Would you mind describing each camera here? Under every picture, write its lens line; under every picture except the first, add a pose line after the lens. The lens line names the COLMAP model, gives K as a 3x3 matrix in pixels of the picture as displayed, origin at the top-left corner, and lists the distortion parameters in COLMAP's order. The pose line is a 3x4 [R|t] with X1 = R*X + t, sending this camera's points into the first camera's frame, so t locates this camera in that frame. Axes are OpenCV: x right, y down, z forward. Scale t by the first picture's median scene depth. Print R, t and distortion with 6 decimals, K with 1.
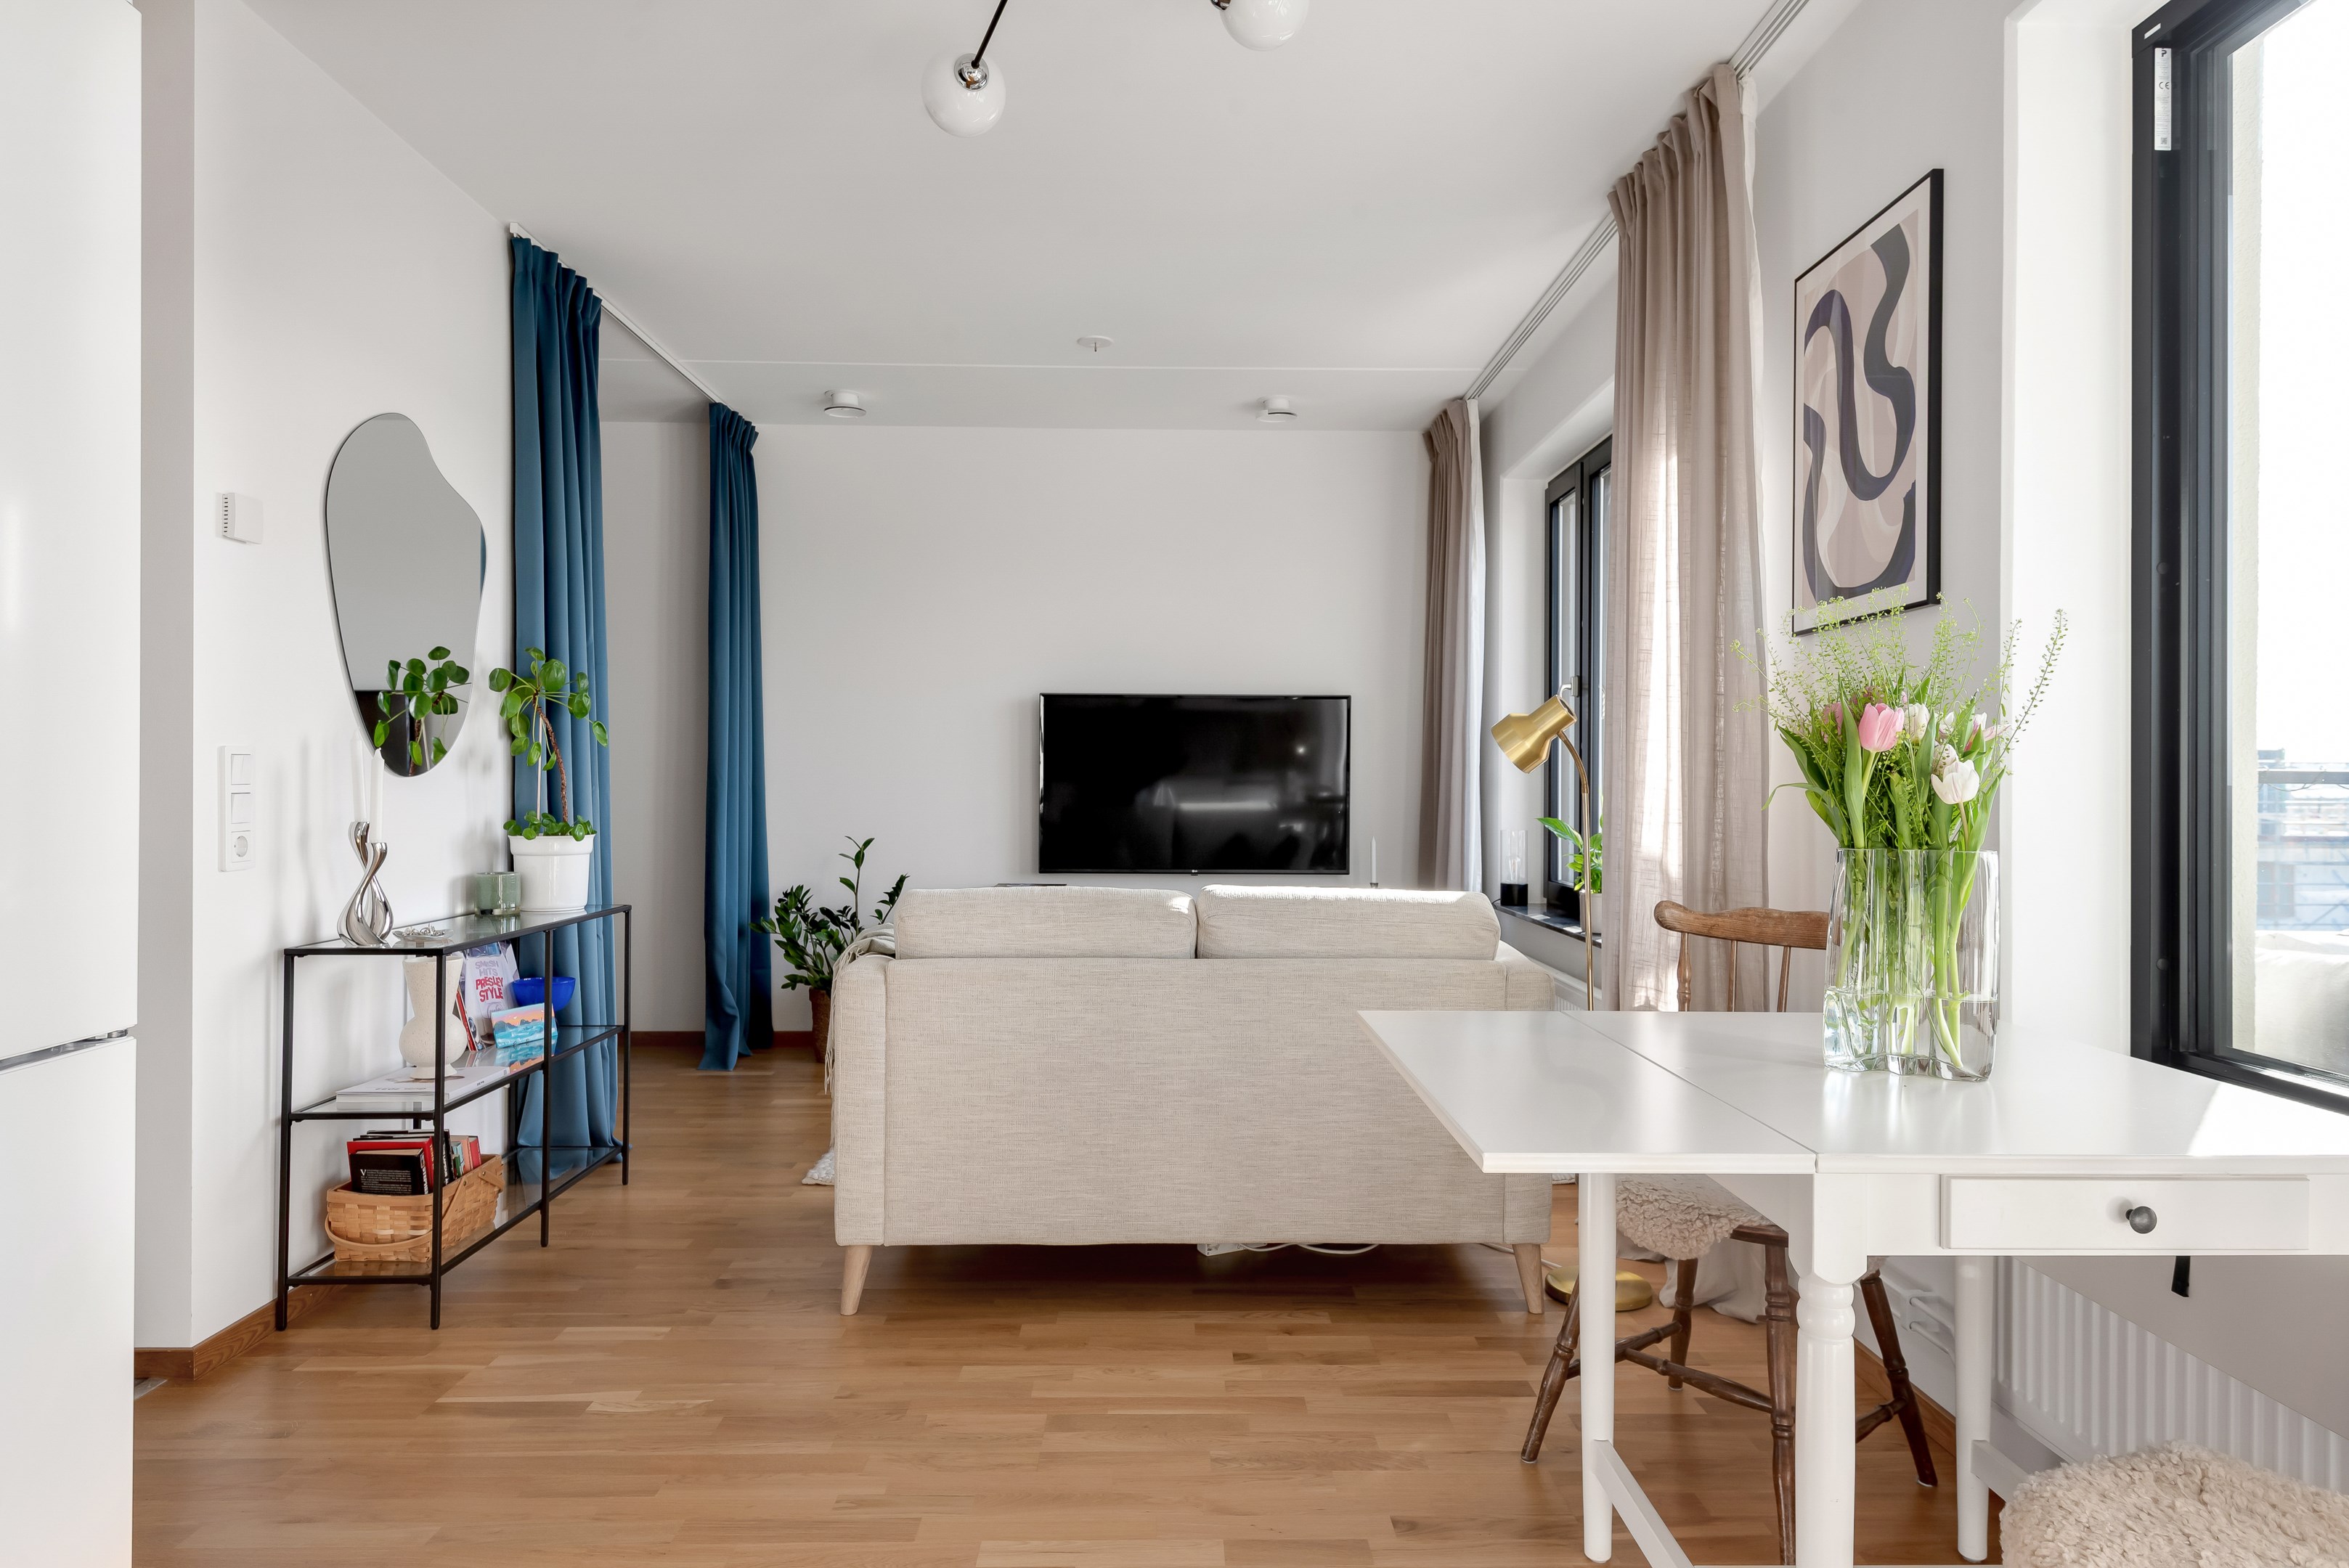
lens RADIAL K [[1384.0, 0, 1174.5], [0, 1384.0, 784.0], [0, 0, 1]] dist [0.003447, -0.024984]
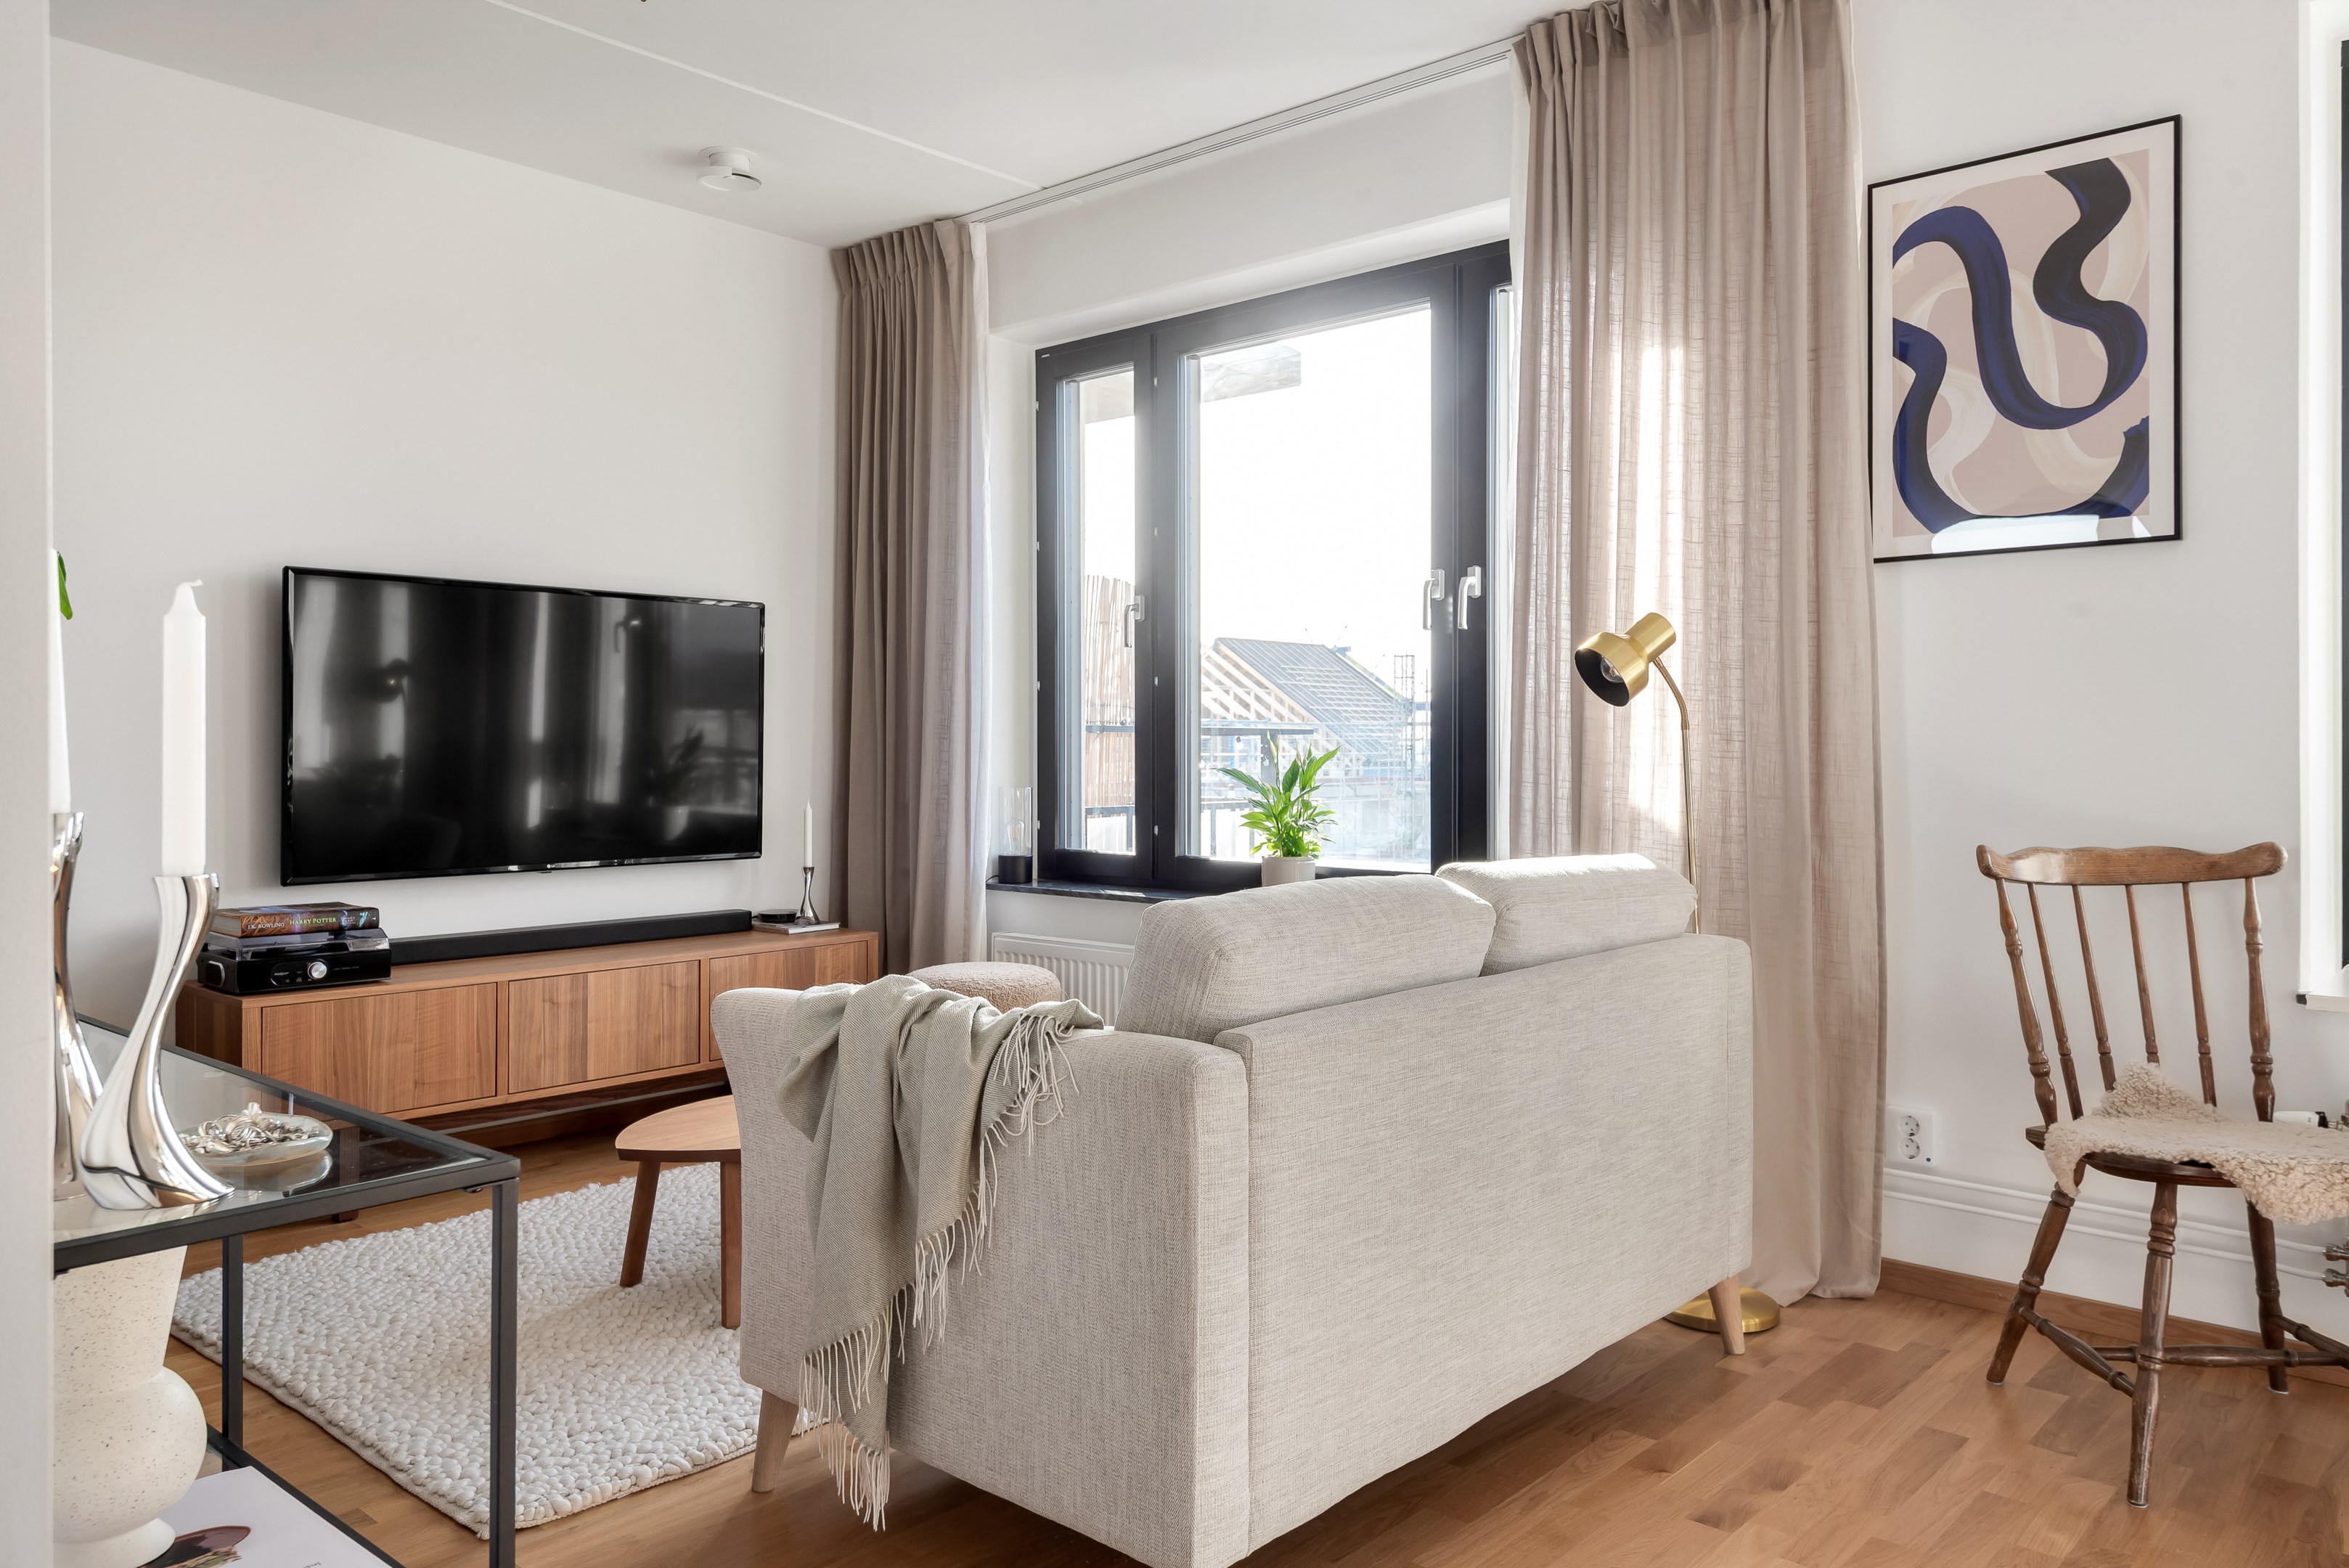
lens RADIAL K [[1694.7, 0, 1171.0], [0, 1694.7, 715.3], [0, 0, 1]] dist [0.007382, 0.002335]
pose [[0.692452, -0.006040, 0.721439, -0.746290], [0.011716, 0.999927, -0.002873, -0.003736], [-0.721369, 0.010442, 0.692472, 0.563481]]
